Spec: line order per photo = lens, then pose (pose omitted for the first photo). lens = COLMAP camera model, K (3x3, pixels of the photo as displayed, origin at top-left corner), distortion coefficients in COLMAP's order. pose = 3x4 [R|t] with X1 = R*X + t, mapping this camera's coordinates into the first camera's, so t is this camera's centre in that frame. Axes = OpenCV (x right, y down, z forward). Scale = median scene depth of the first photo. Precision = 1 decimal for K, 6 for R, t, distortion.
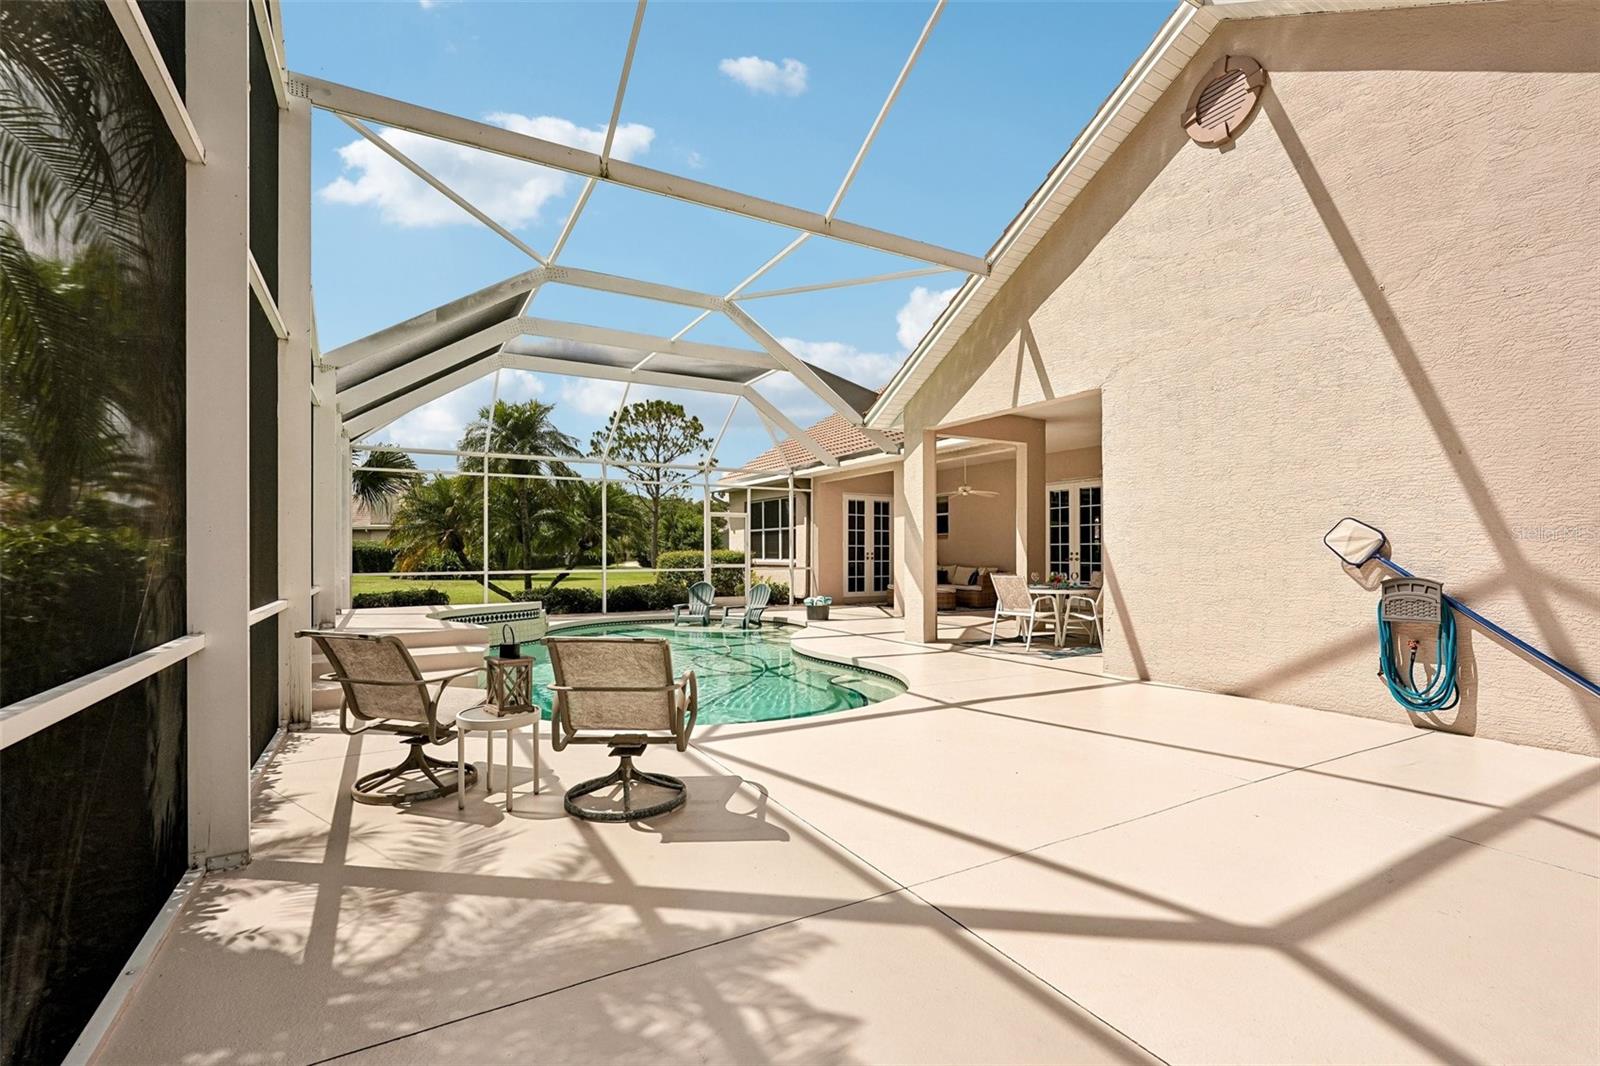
lens RADIAL K [[716.9, 0, 803.5], [0, 716.9, 561.4], [0, 0, 1]] dist [-0.019209, 0.002590]
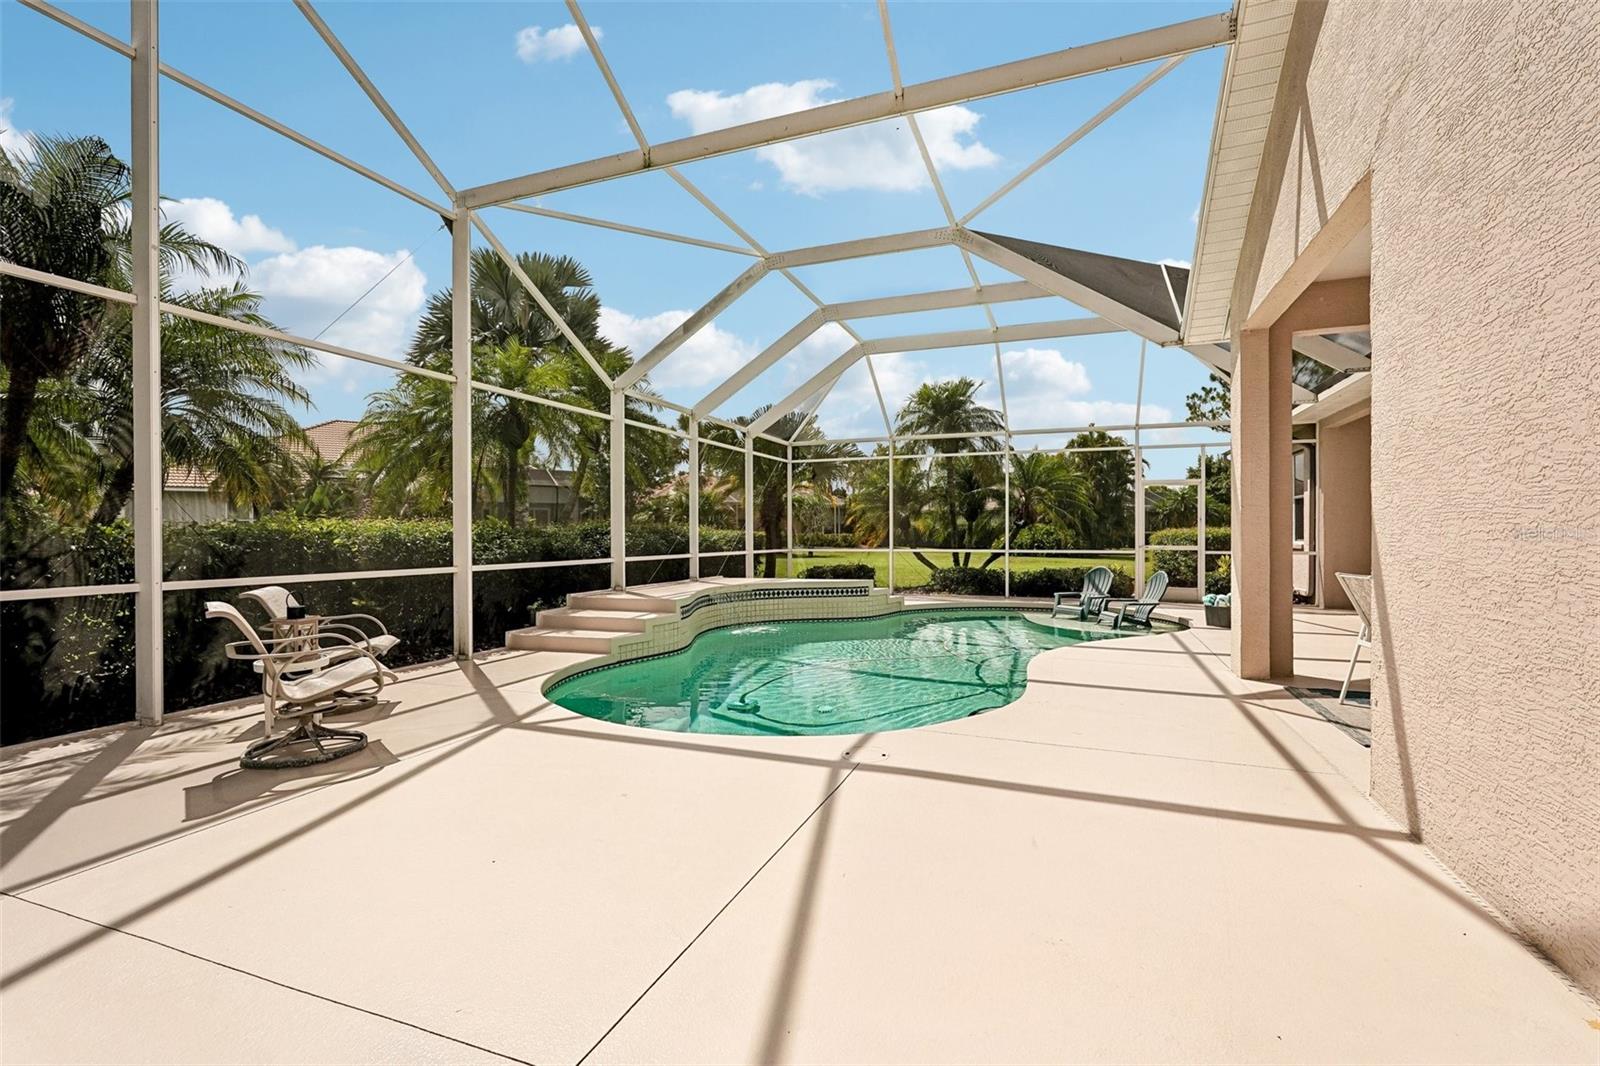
lens RADIAL K [[716.9, 0, 802.6], [0, 716.9, 533.2], [0, 0, 1]] dist [-0.019209, 0.002590]
pose [[0.632341, 0.001067, -0.774689, 0.274843], [-0.008153, 0.999953, -0.005277, -0.002259], [0.774647, 0.009653, 0.632320, 0.223382]]
